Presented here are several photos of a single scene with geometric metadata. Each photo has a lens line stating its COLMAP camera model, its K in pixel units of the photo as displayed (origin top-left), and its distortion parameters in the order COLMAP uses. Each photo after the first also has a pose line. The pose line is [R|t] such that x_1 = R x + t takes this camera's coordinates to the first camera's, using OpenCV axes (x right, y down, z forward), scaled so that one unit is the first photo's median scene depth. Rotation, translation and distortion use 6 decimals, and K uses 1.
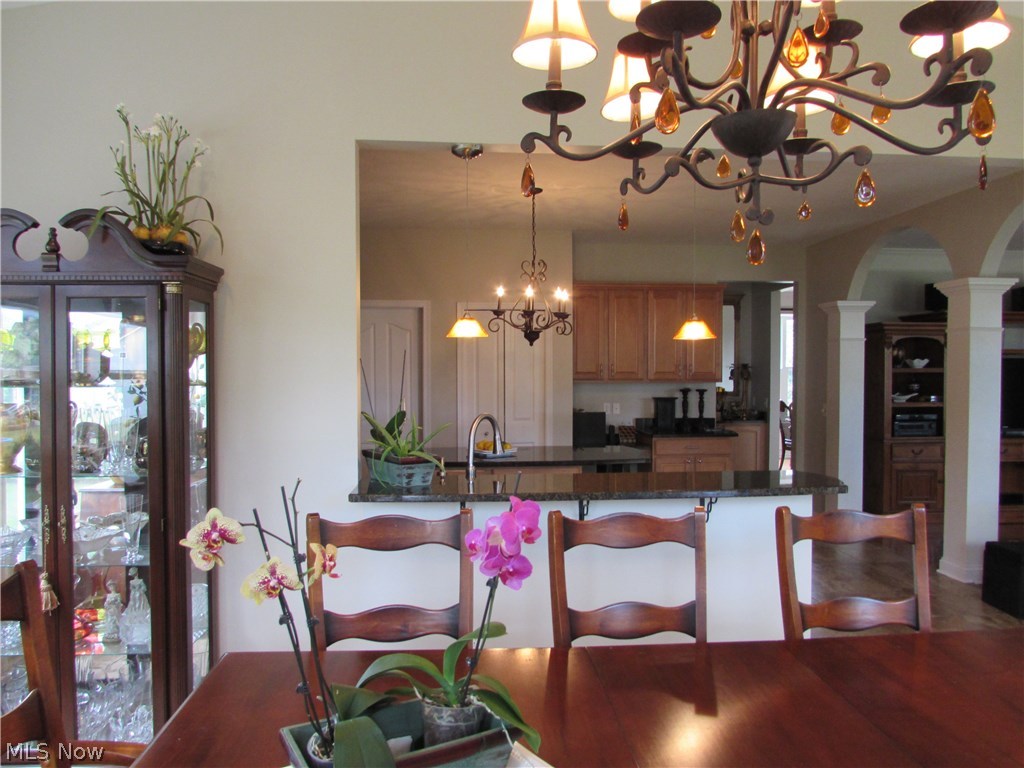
lens RADIAL K [[722.7, 0, 518.3], [0, 722.7, 385.5], [0, 0, 1]] dist [-0.032258, 0.019406]
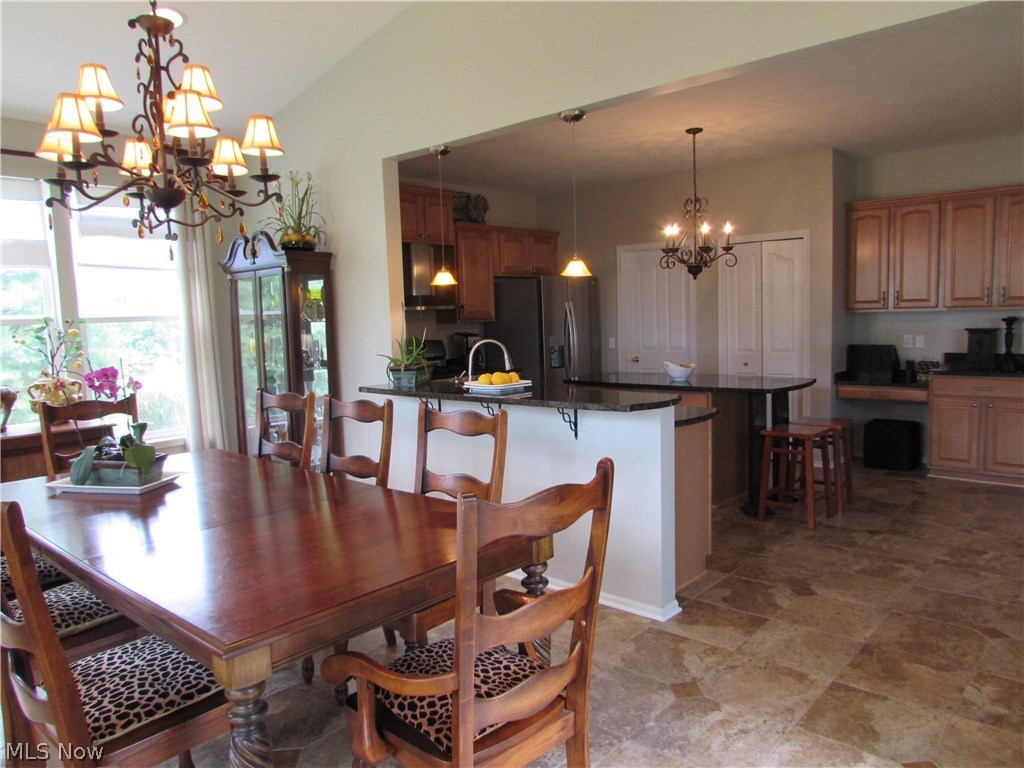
lens RADIAL K [[722.7, 0, 518.3], [0, 722.7, 385.5], [0, 0, 1]] dist [-0.032258, 0.019406]
pose [[0.685767, 0.054011, -0.725814, 0.481675], [0.012594, 0.996213, 0.086031, 0.004854], [0.727712, -0.068138, 0.682490, 0.053594]]
